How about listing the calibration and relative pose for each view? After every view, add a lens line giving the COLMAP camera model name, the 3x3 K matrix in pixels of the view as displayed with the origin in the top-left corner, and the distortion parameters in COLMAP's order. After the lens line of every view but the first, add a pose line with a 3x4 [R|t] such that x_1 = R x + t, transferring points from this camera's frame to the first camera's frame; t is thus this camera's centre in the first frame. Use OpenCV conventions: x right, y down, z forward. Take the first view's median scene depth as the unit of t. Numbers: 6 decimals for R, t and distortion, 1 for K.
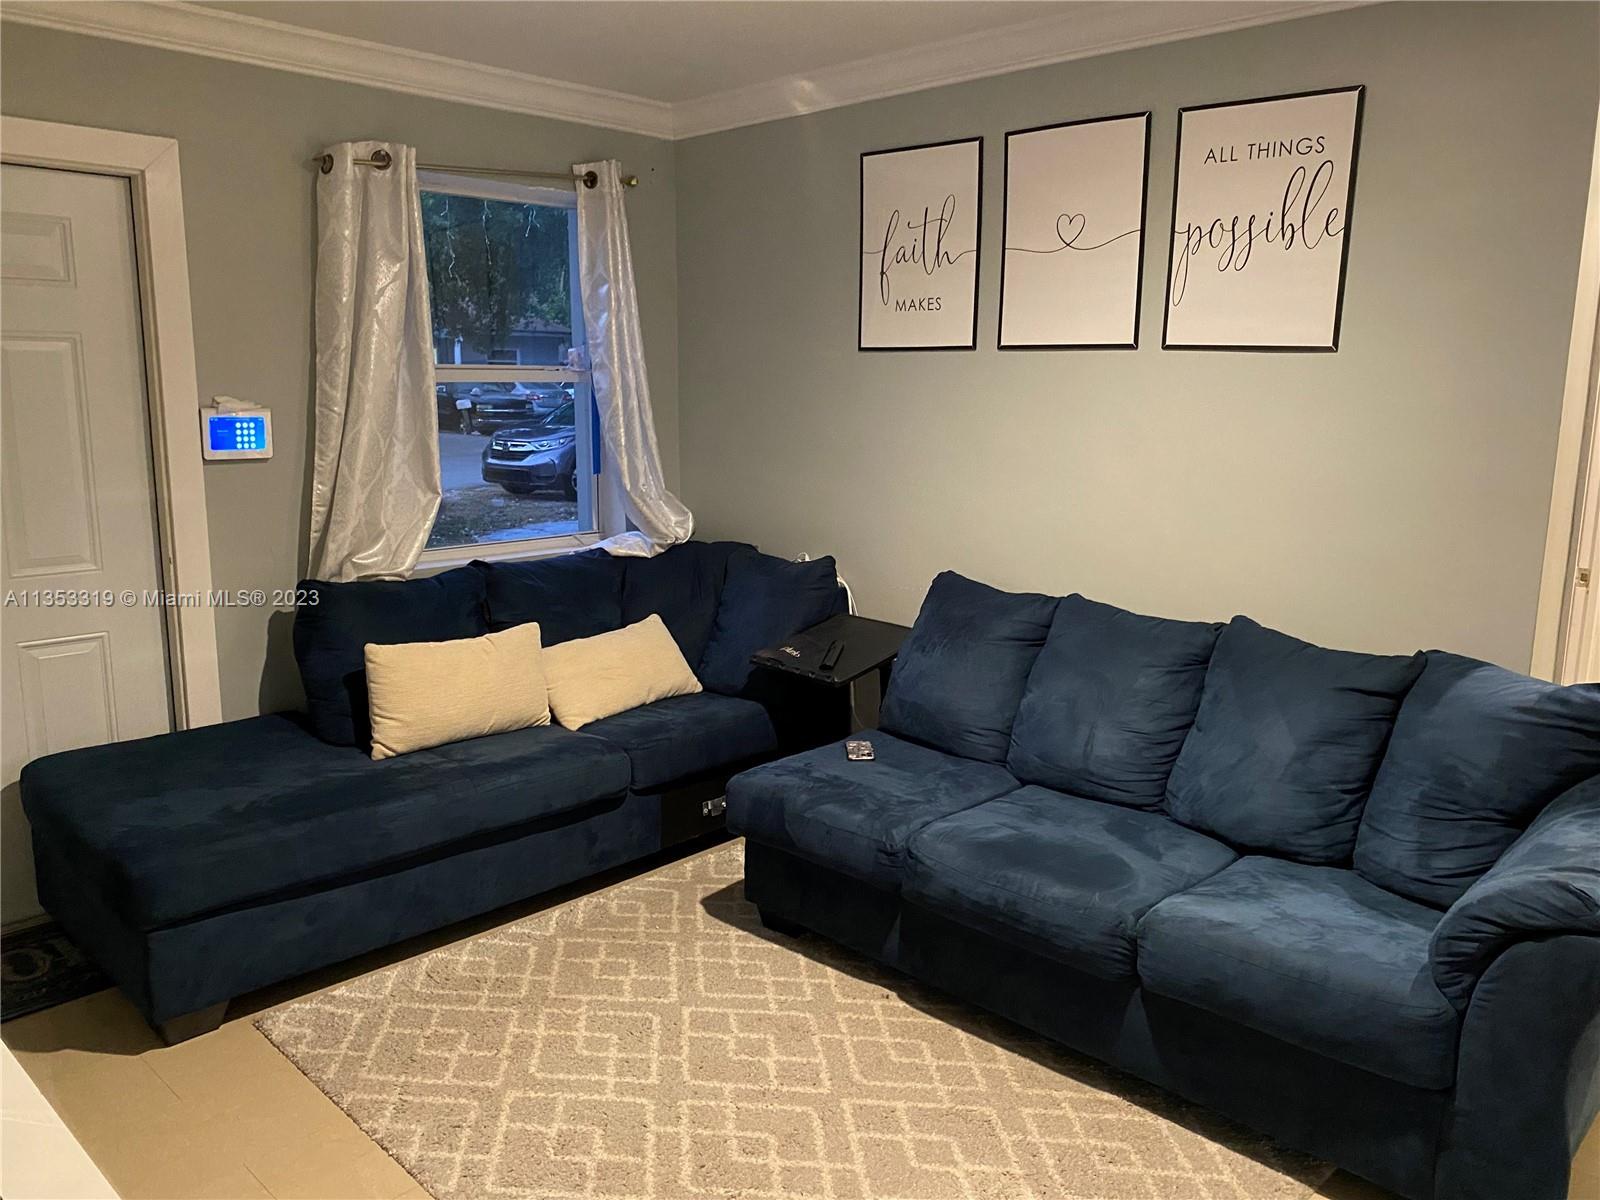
lens RADIAL K [[1223.5, 0, 800.0], [0, 1223.5, 600.0], [0, 0, 1]] dist [0.069085, -0.087290]
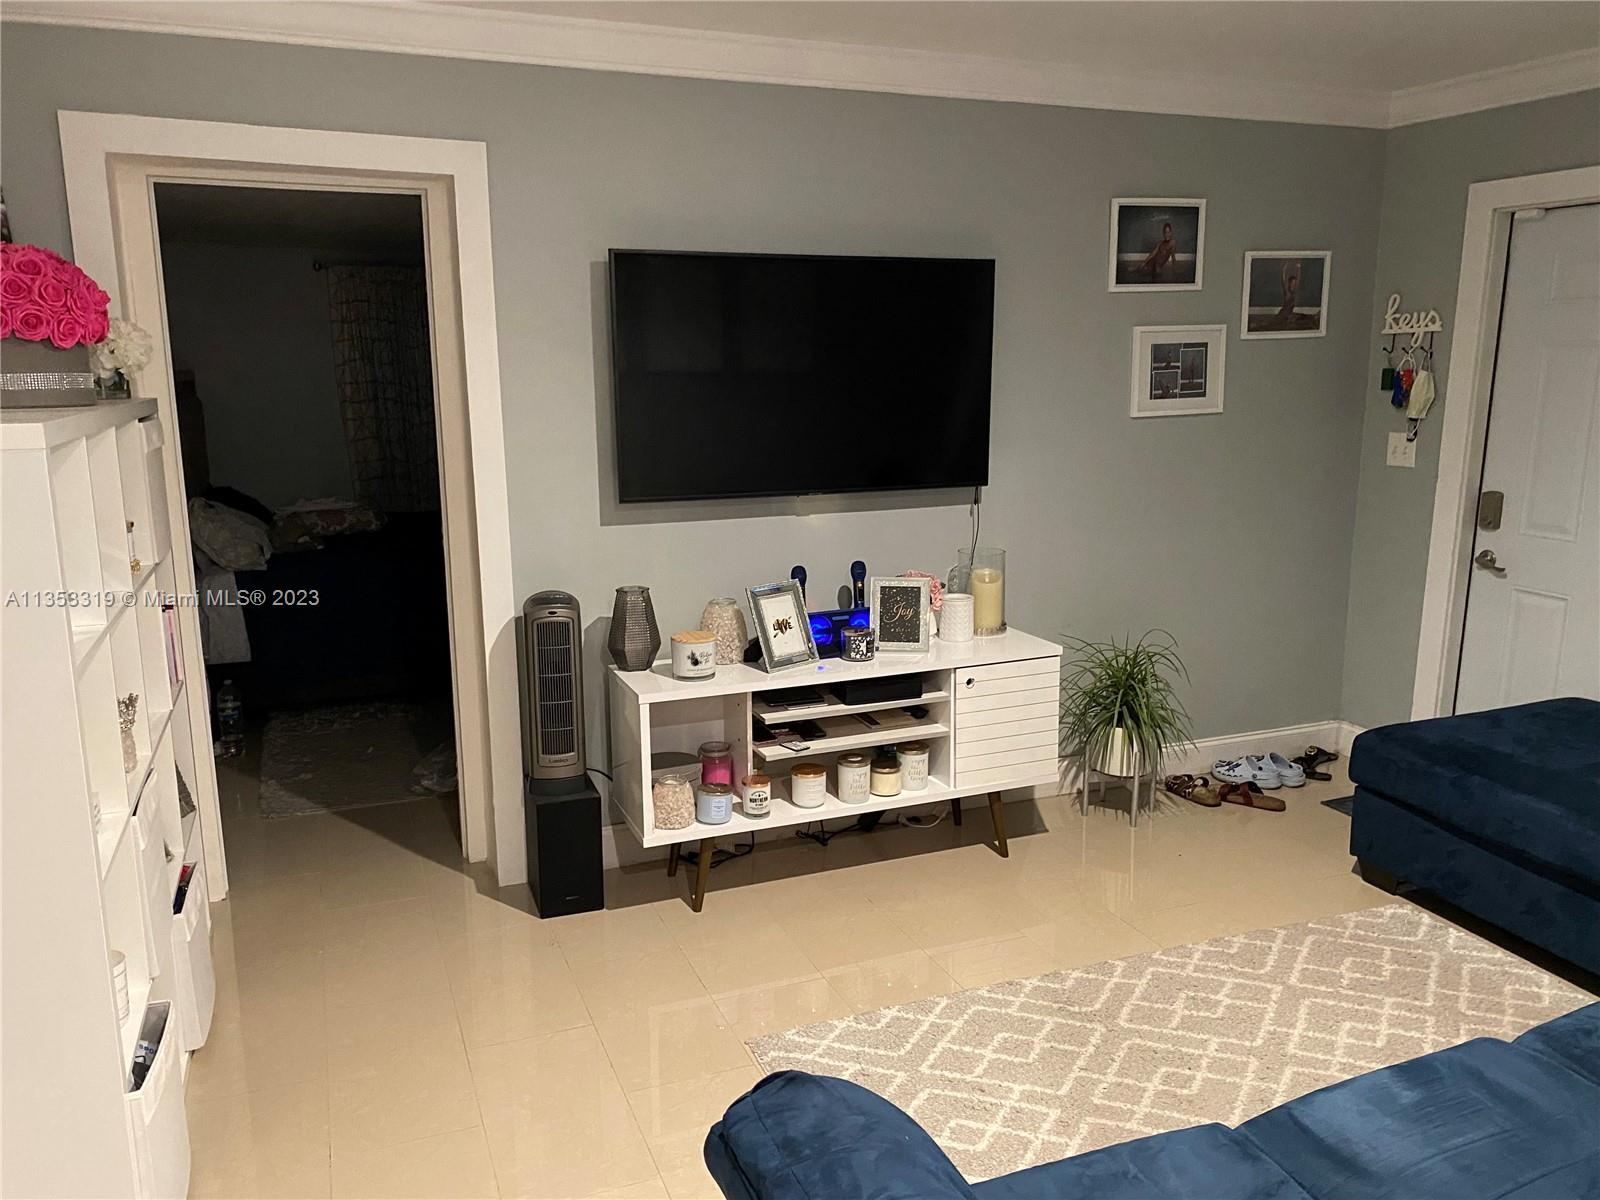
lens RADIAL K [[1220.8, 0, 784.9], [0, 1220.8, 616.9], [0, 0, 1]] dist [0.062079, -0.070258]
pose [[-0.422486, 0.182018, -0.887905, 0.877833], [-0.170975, 0.946036, 0.275289, -0.166536], [0.890097, 0.268115, -0.368566, 0.852198]]
